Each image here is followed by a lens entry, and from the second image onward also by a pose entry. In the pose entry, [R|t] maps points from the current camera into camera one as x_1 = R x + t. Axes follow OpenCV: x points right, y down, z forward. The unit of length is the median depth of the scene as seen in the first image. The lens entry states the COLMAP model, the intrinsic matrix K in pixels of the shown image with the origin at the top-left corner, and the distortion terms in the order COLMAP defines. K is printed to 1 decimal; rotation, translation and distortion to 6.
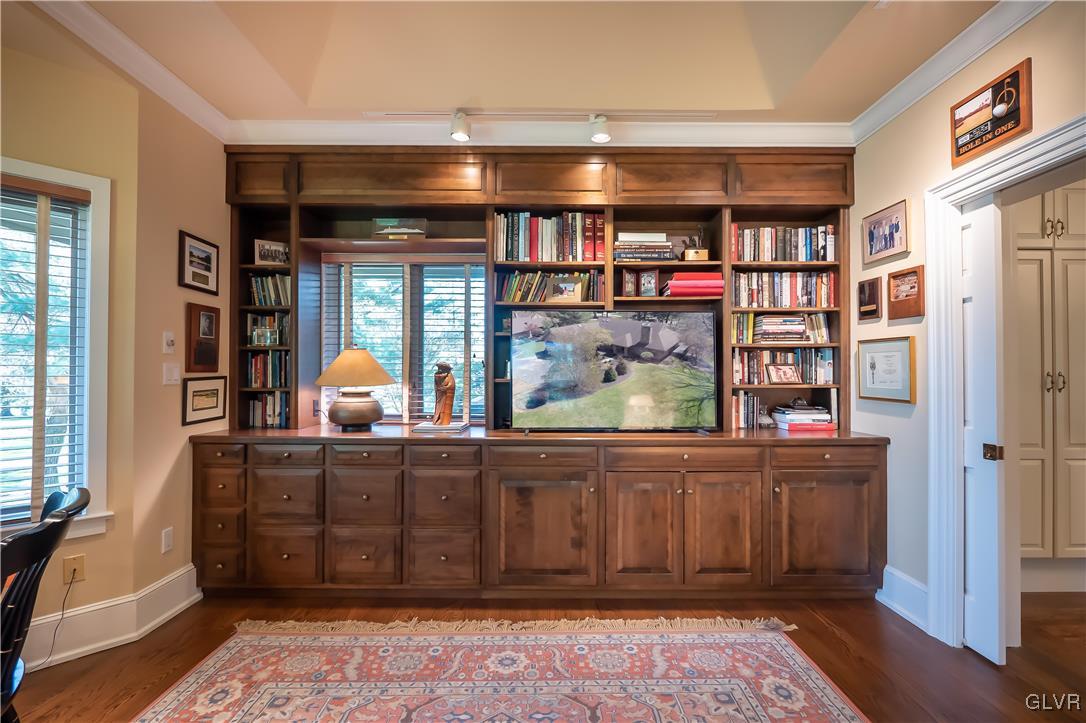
lens RADIAL K [[474.9, 0, 543.6], [0, 474.9, 365.8], [0, 0, 1]] dist [-0.003684, -0.001369]
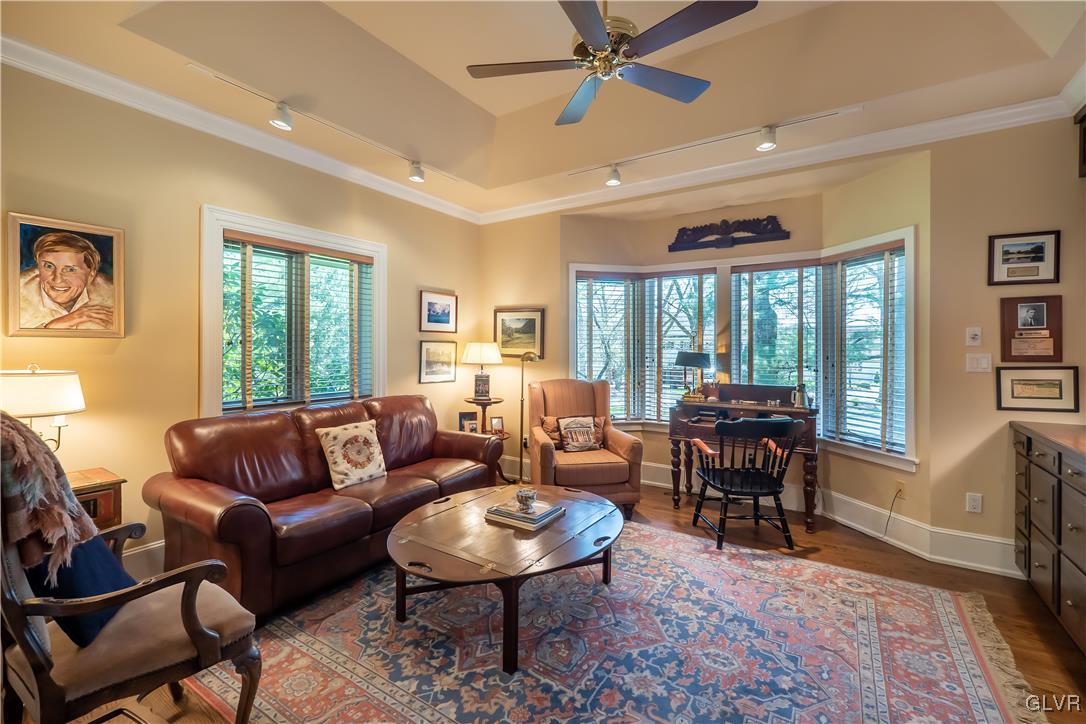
lens RADIAL K [[474.9, 0, 544.0], [0, 474.9, 351.4], [0, 0, 1]] dist [-0.003684, -0.001369]
pose [[-0.541288, -0.003097, -0.840832, 0.758016], [0.006770, 0.999945, -0.008041, -0.008676], [0.840810, -0.010045, -0.541237, 0.714479]]
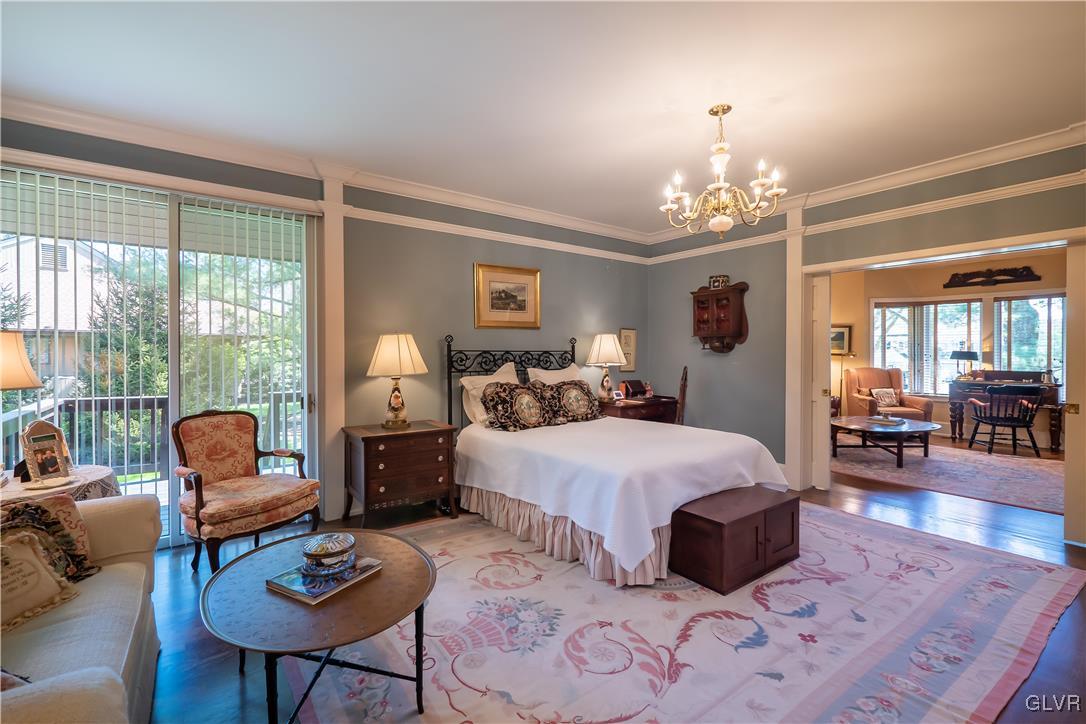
lens RADIAL K [[474.9, 0, 537.4], [0, 474.9, 356.6], [0, 0, 1]] dist [-0.003684, -0.001369]
pose [[-0.805934, 0.004648, -0.591988, 2.817168], [0.008672, 0.999955, -0.003955, 0.007789], [0.591942, -0.008321, -0.805937, 1.012952]]
